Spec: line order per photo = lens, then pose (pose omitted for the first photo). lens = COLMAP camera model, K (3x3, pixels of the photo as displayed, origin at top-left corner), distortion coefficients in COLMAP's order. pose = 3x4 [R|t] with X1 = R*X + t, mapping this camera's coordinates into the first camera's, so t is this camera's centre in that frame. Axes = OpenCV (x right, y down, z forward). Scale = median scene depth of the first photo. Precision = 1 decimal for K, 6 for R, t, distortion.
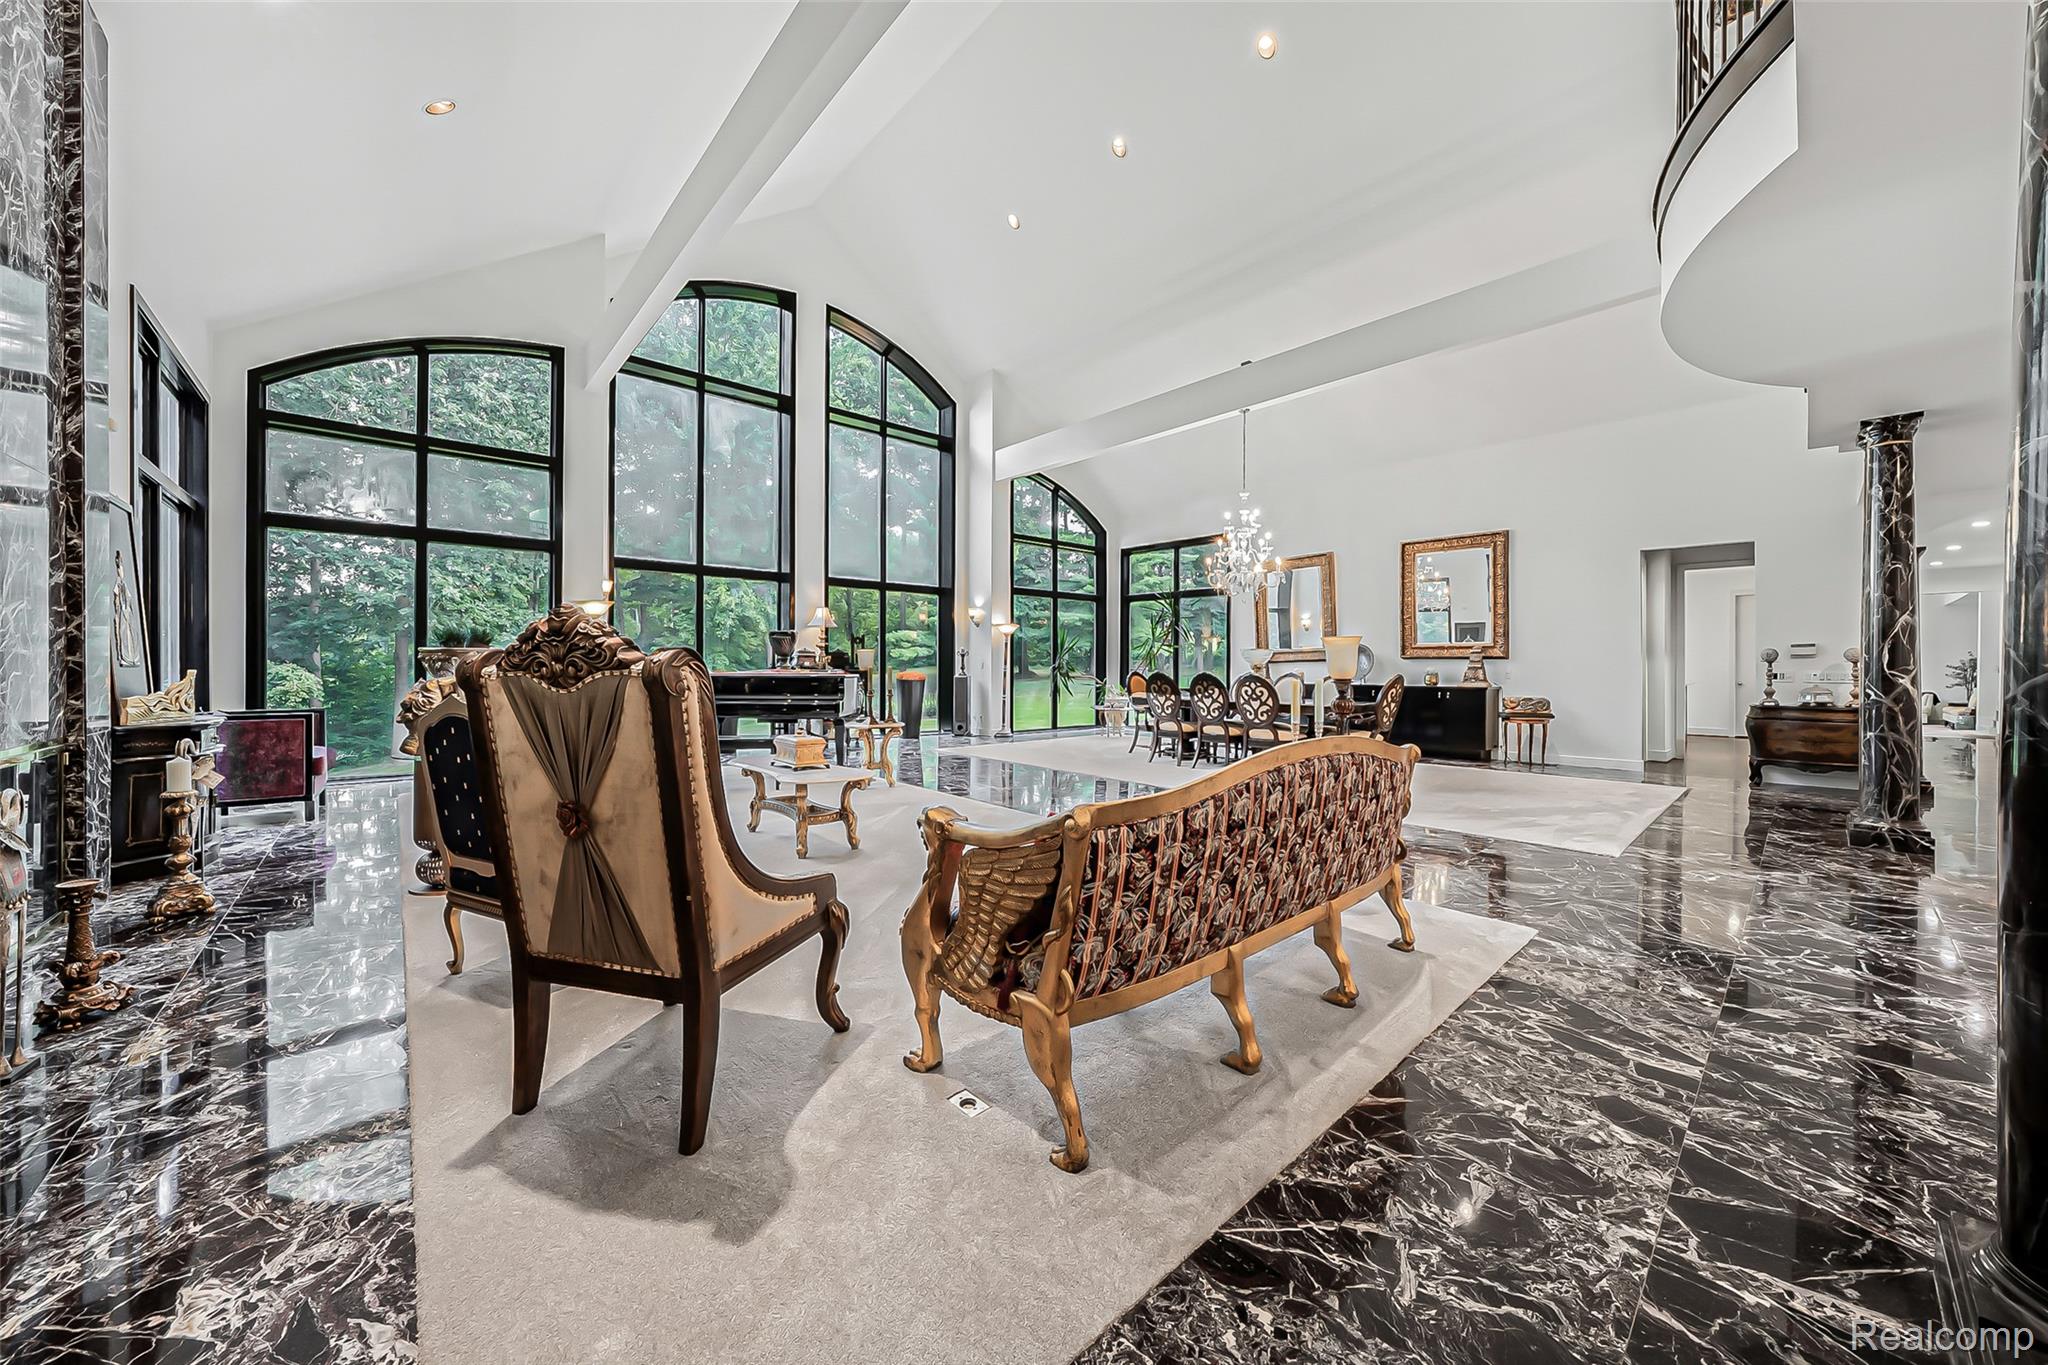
lens RADIAL K [[714.1, 0, 1016.1], [0, 714.1, 675.0], [0, 0, 1]] dist [-0.022461, 0.007046]
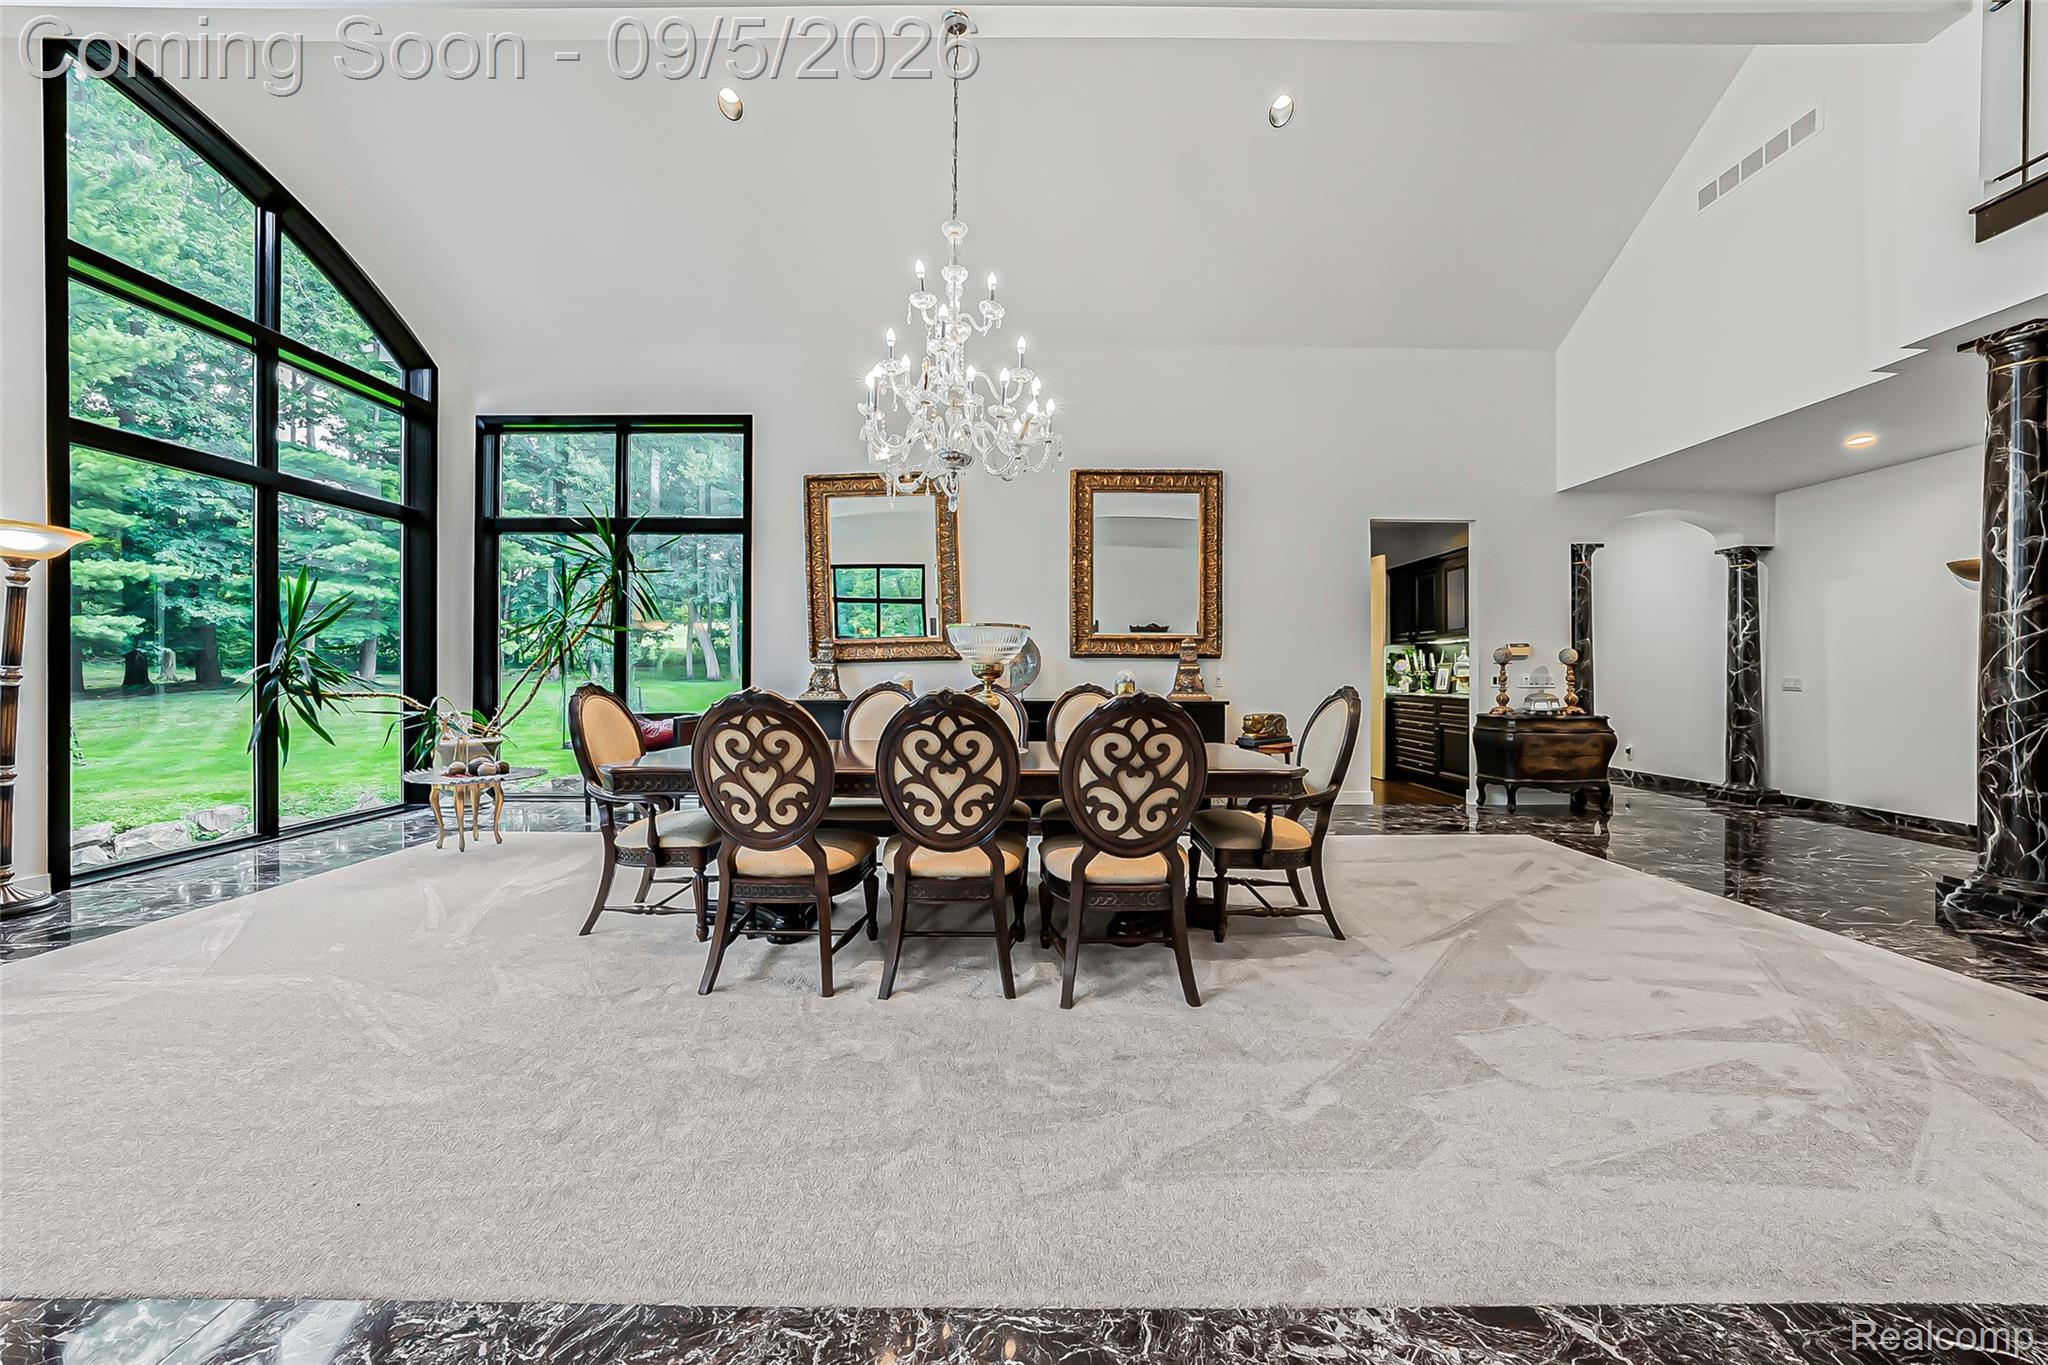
lens RADIAL K [[714.1, 0, 1016.1], [0, 714.1, 675.0], [0, 0, 1]] dist [-0.022461, 0.007046]
pose [[0.647995, -0.005646, 0.761624, 0.029771], [0.009270, 0.999957, -0.000475, -0.005534], [-0.761588, 0.007368, 0.648019, 0.483611]]
